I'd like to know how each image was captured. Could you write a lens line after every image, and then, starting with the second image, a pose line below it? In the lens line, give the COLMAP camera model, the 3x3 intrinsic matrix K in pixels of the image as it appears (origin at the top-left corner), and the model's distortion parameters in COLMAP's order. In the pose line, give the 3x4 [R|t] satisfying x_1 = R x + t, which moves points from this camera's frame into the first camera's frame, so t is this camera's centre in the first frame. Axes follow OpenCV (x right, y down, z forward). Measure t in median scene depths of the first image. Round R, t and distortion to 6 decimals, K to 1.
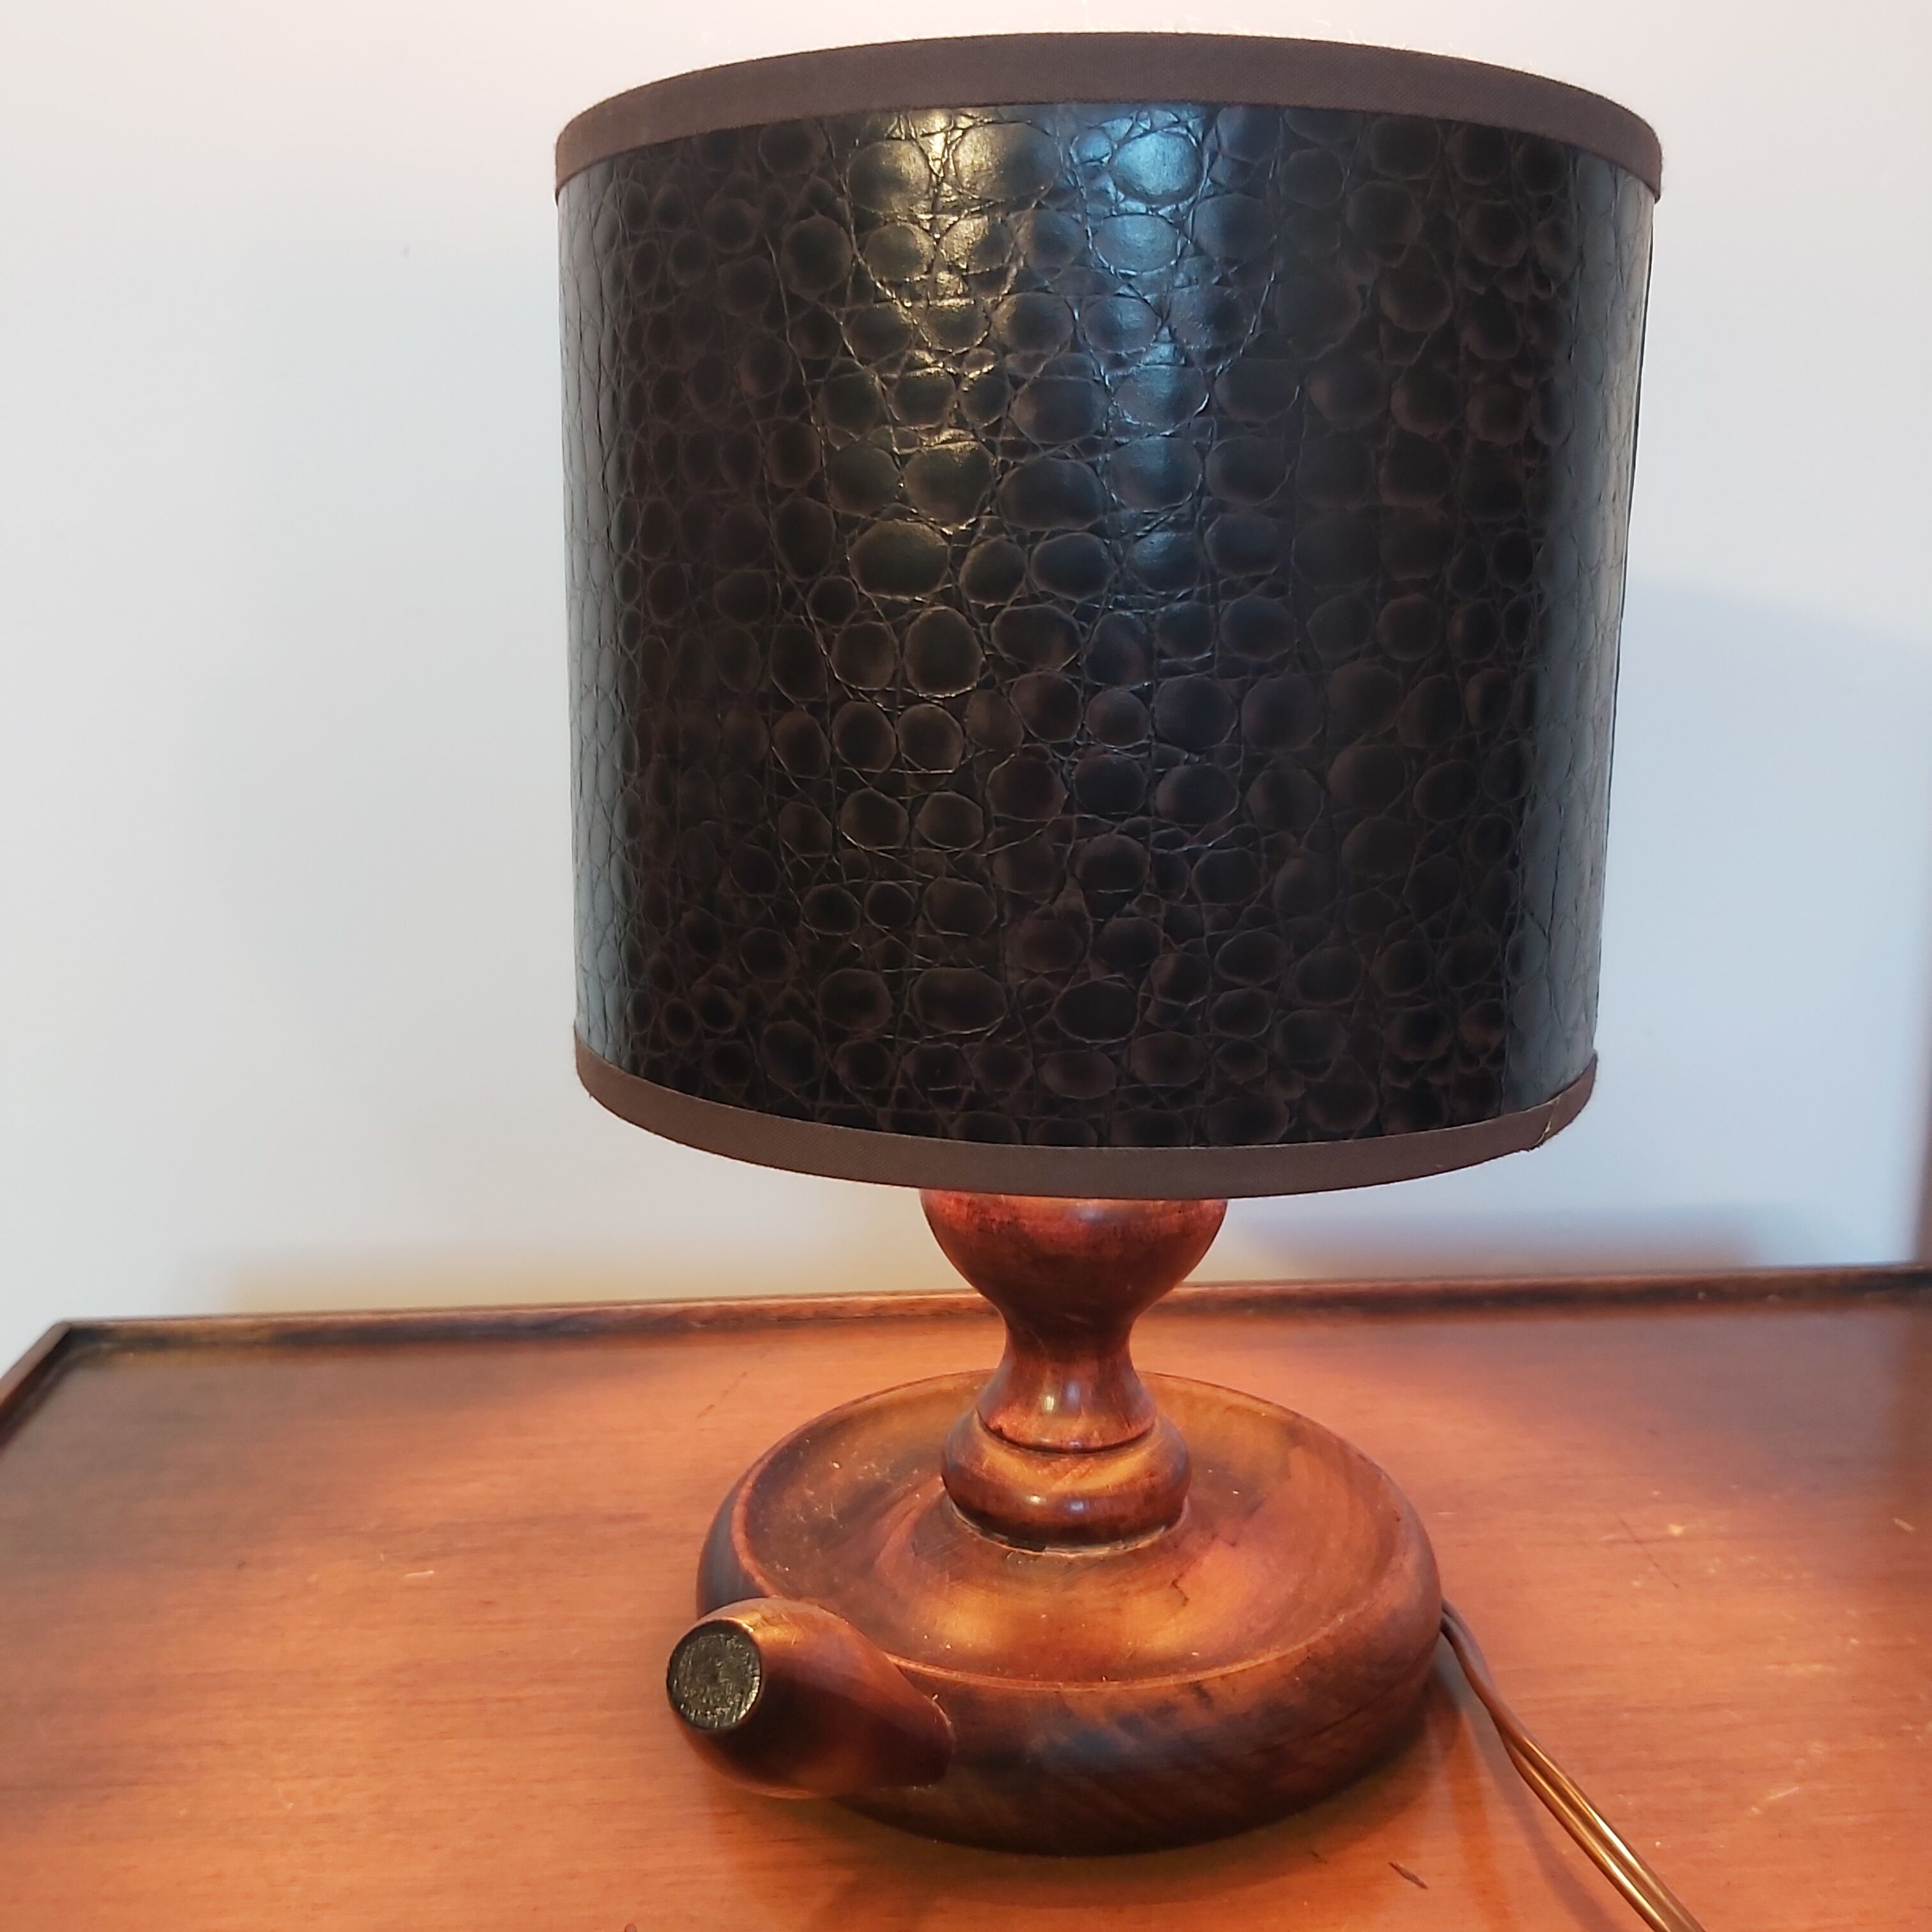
lens RADIAL K [[1905.1, 0, 1008.9], [0, 1905.1, 936.2], [0, 0, 1]] dist [0.114431, -0.341205]
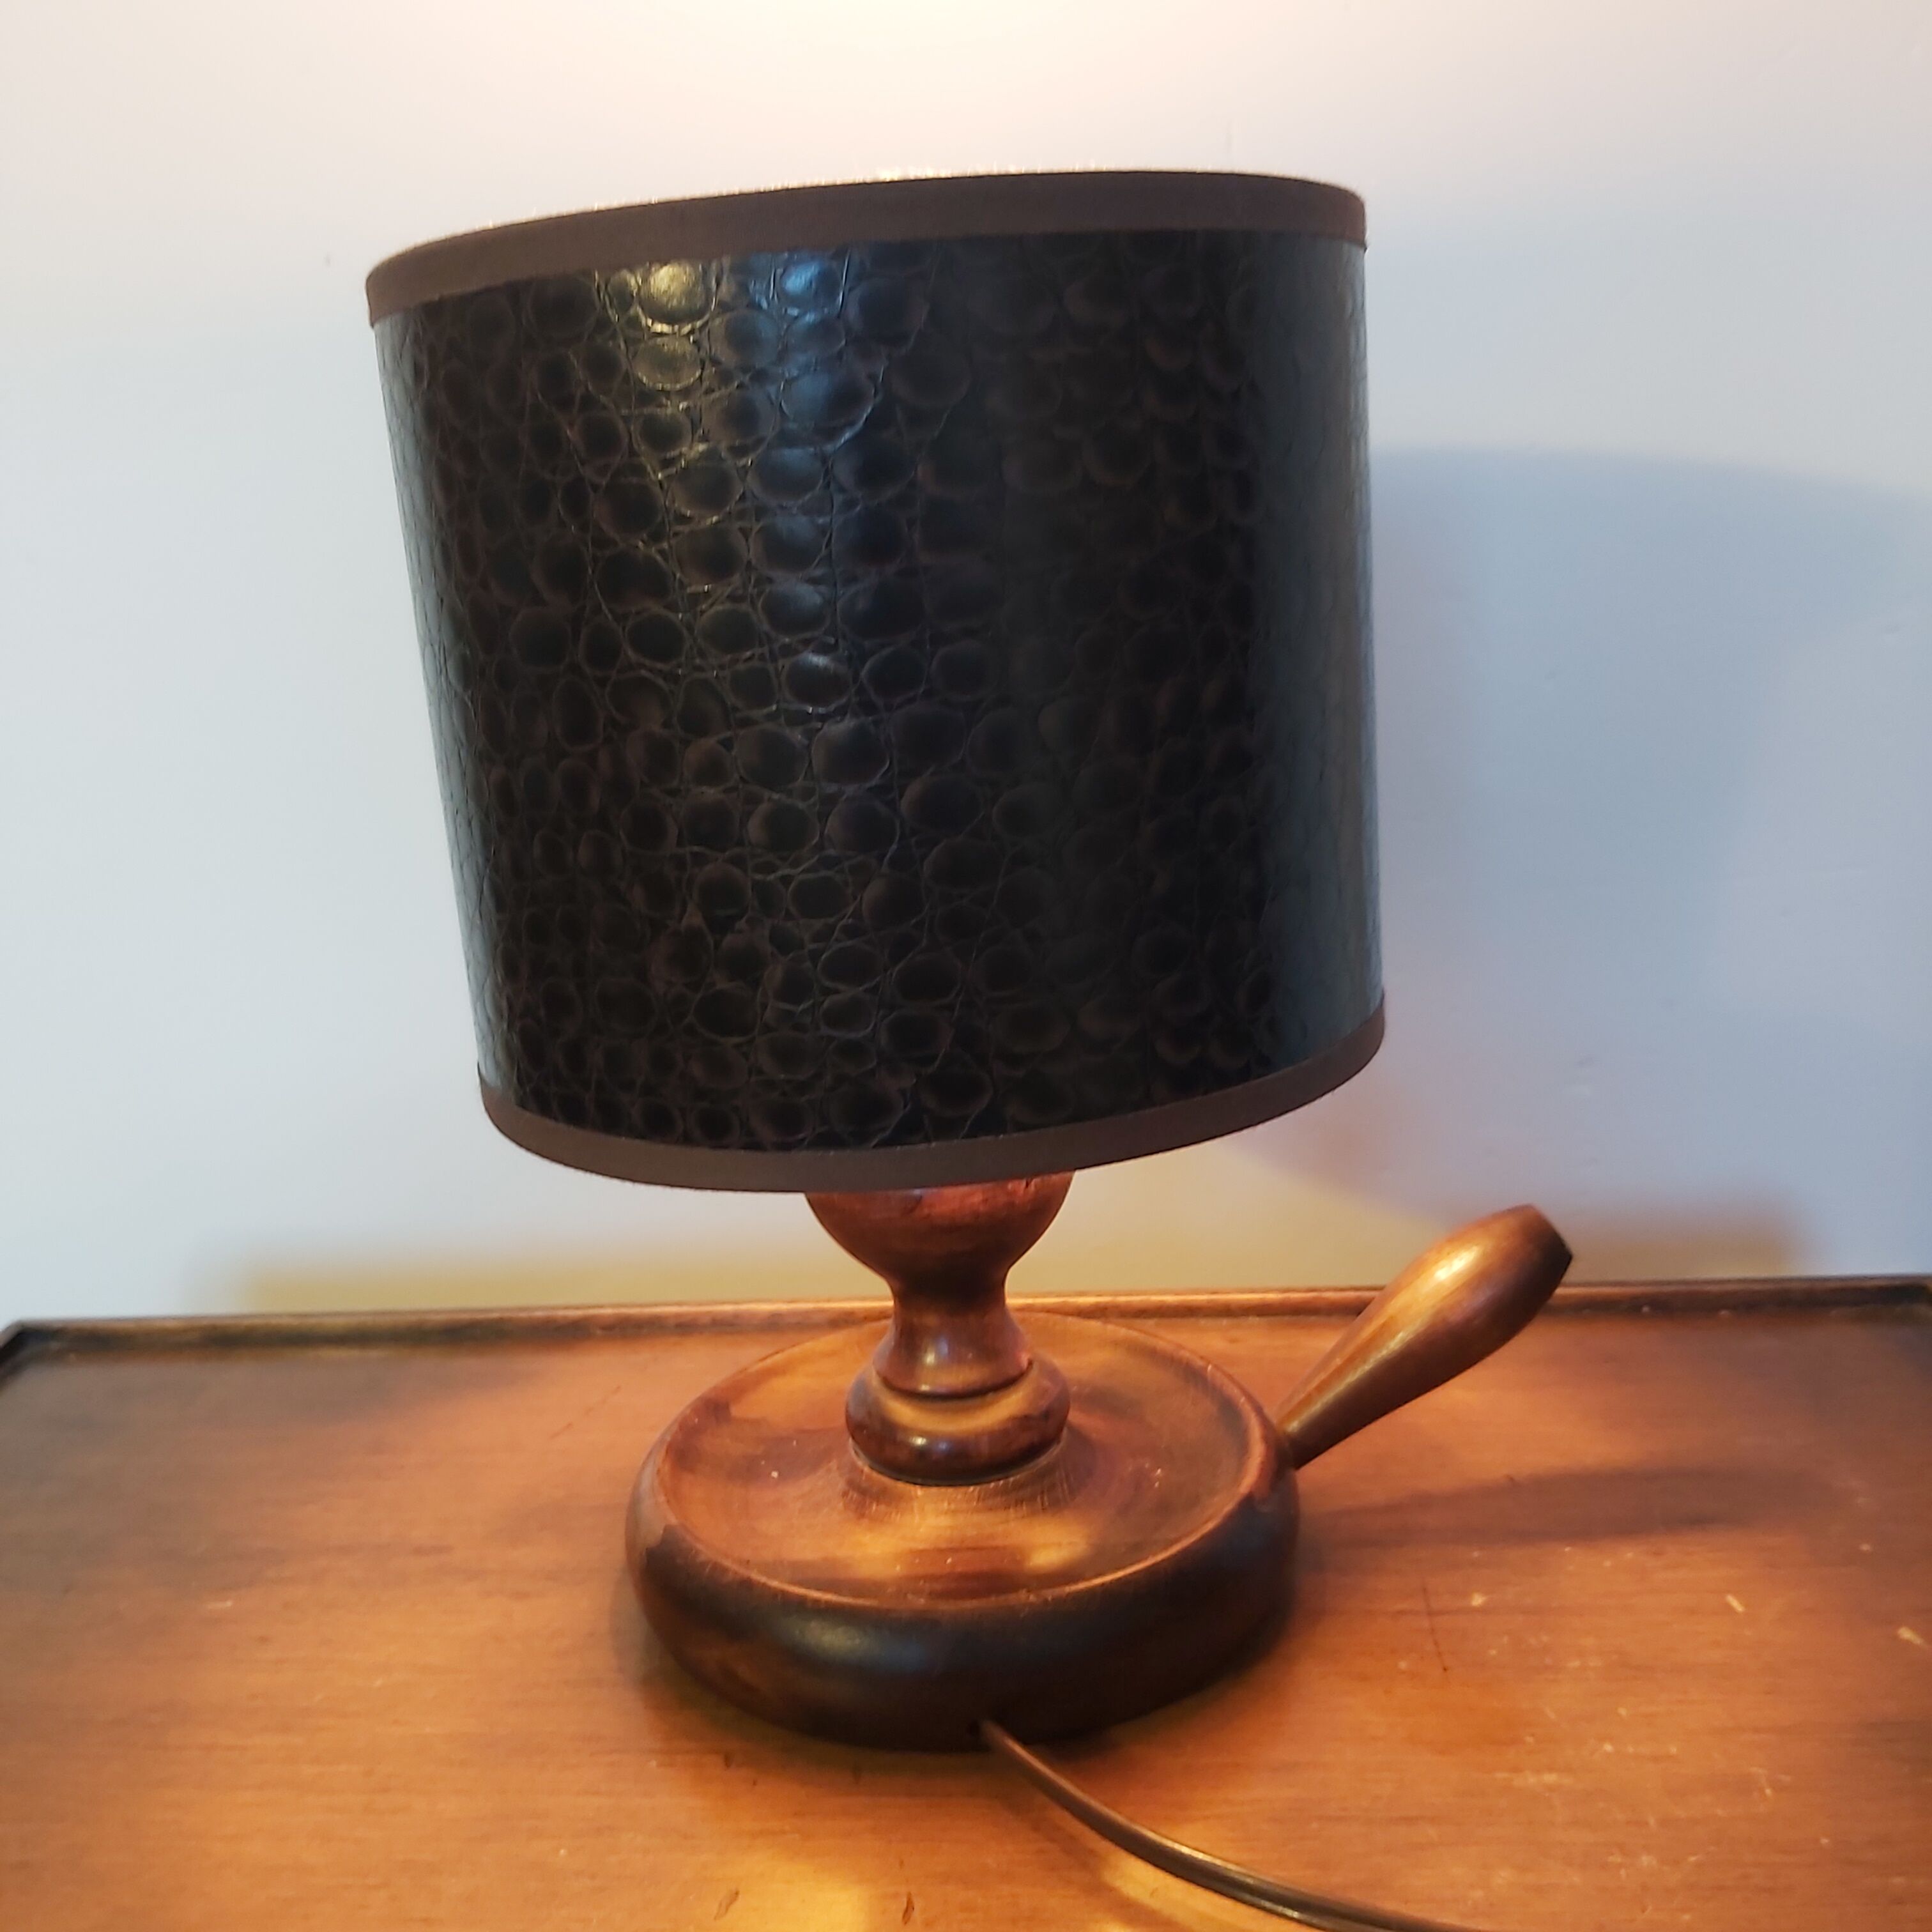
lens RADIAL K [[2039.1, 0, 966.0], [0, 2039.1, 966.0], [0, 0, 1]] dist [0.175328, -0.607262]
pose [[0.951629, -0.014904, -0.306888, 0.571867], [0.031363, 0.998318, 0.048769, -0.046514], [0.305645, -0.056035, 0.950495, -0.142958]]
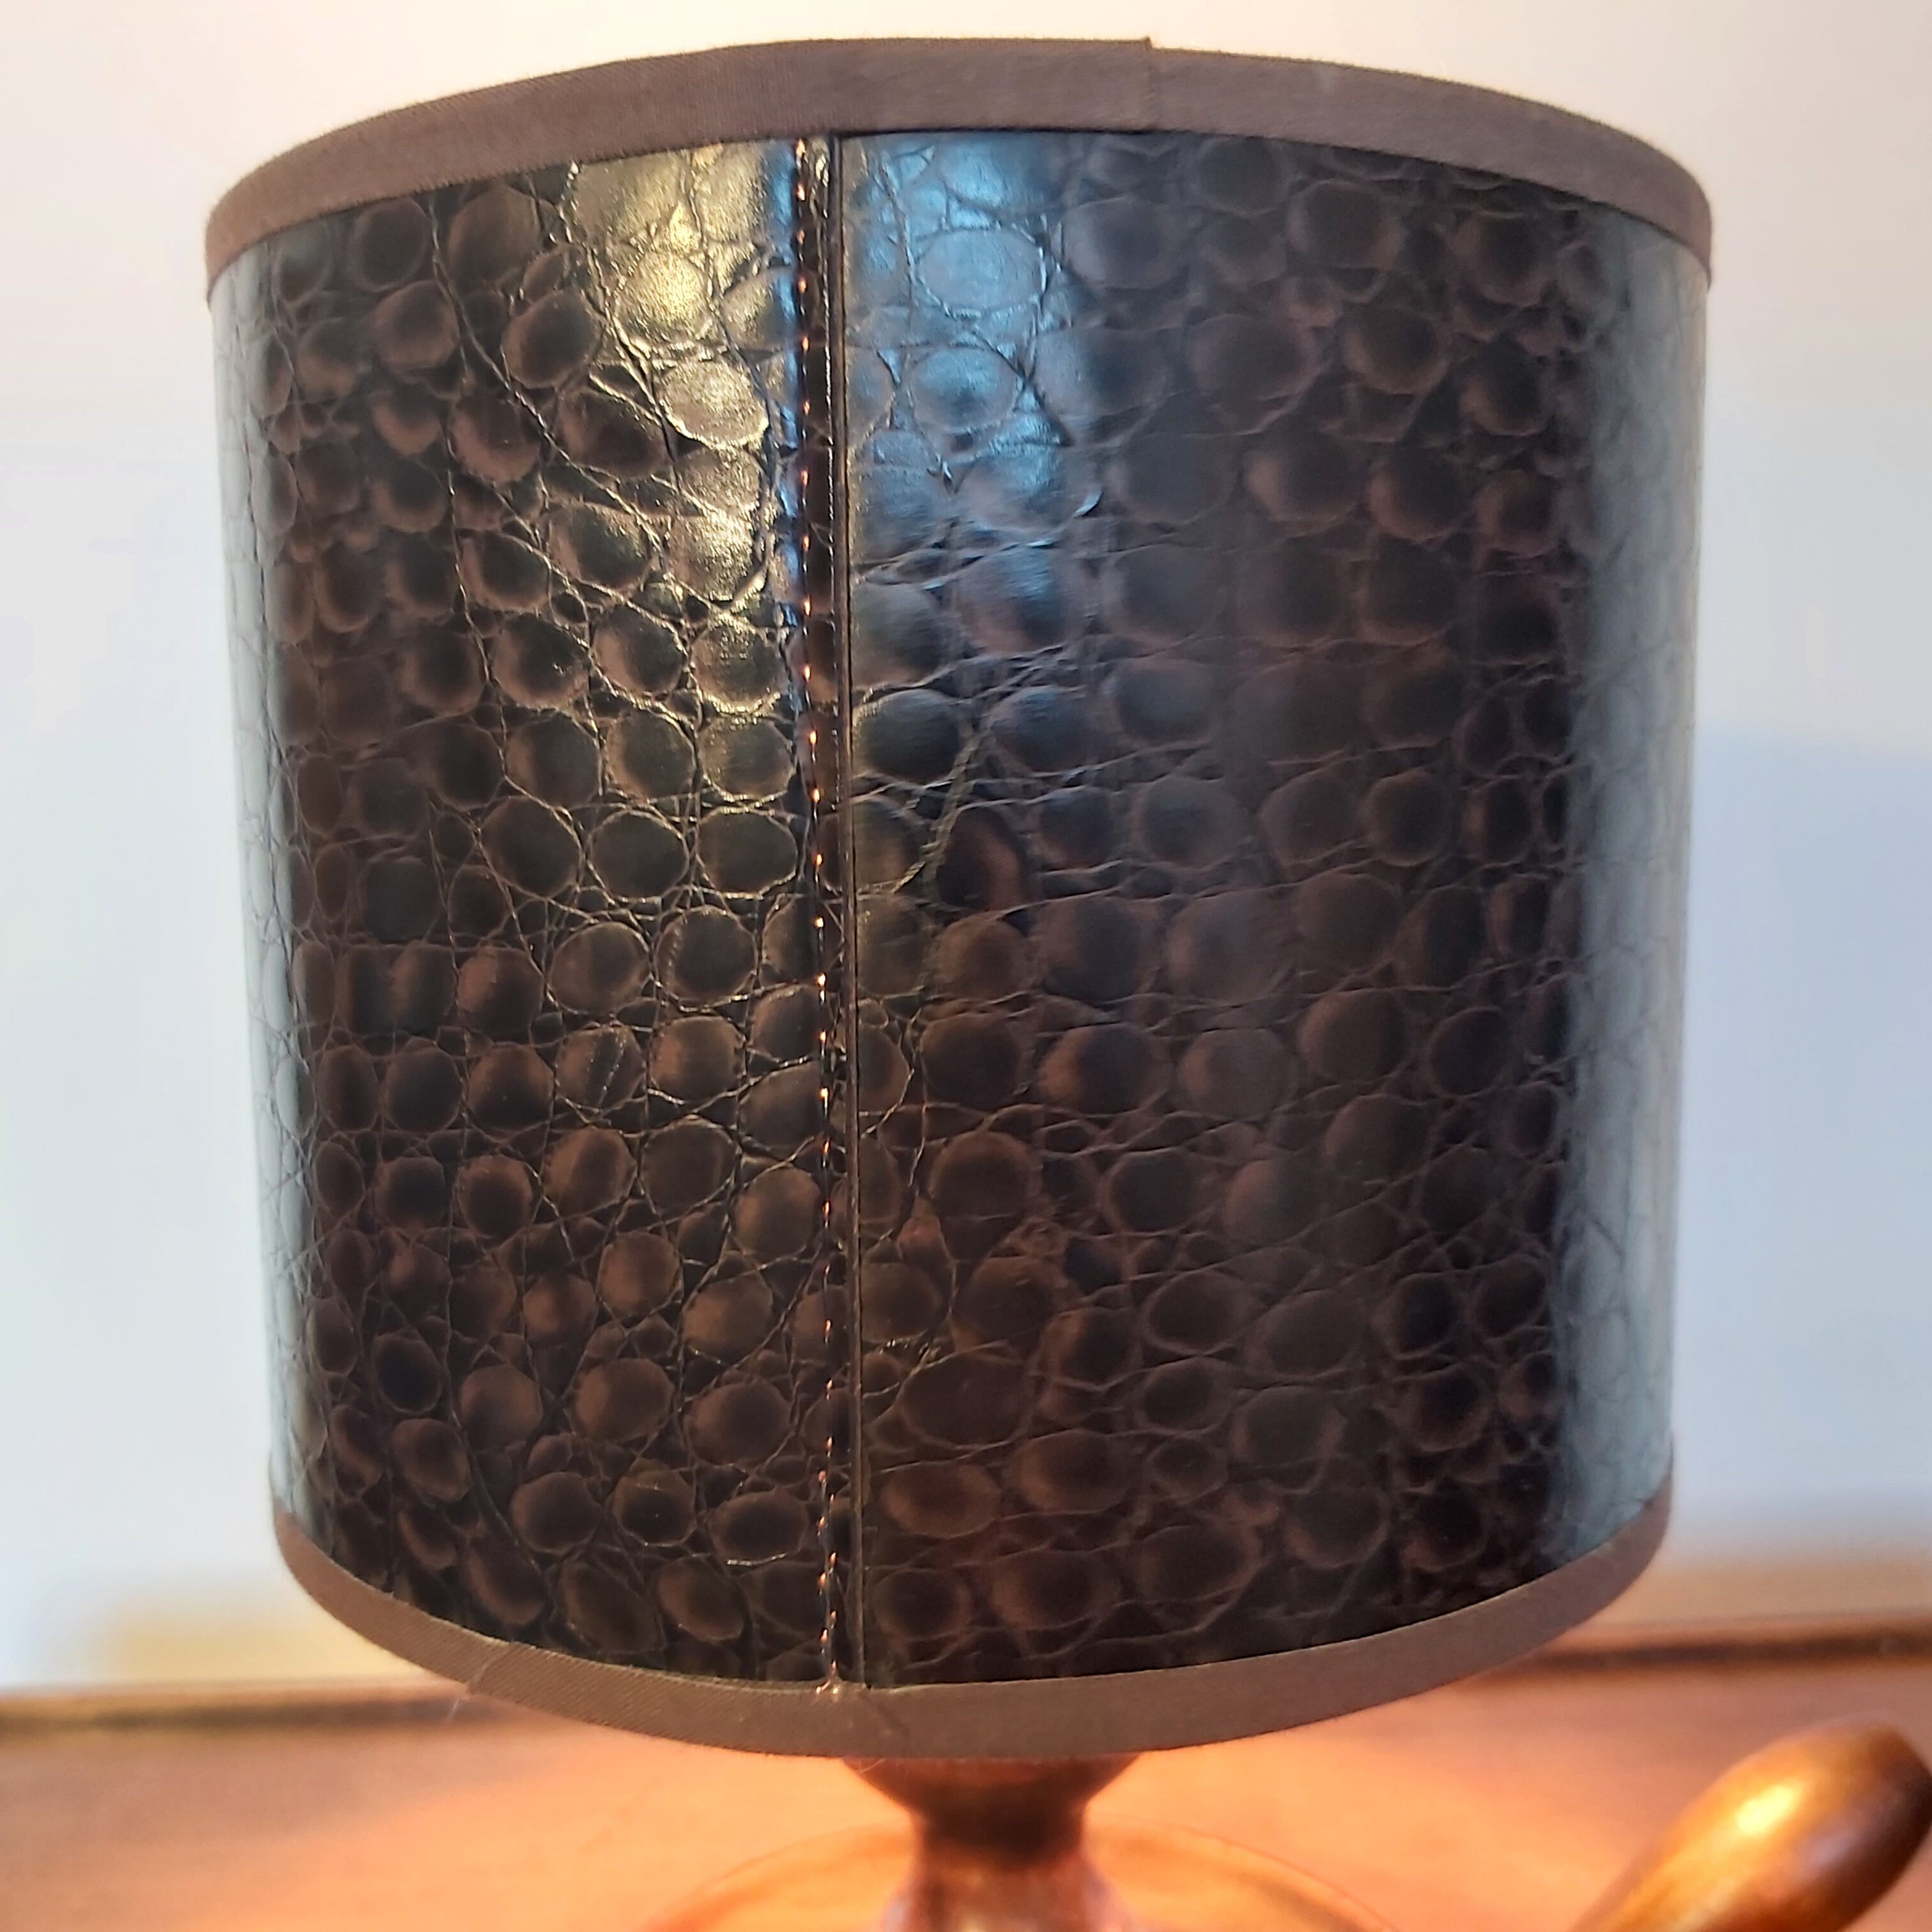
lens RADIAL K [[2039.1, 0, 966.0], [0, 2039.1, 966.0], [0, 0, 1]] dist [0.175328, -0.607262]
pose [[0.999354, -0.025101, 0.025723, 0.031803], [0.027473, 0.994961, -0.096423, -0.042080], [-0.023173, 0.097068, 0.995008, 0.278734]]
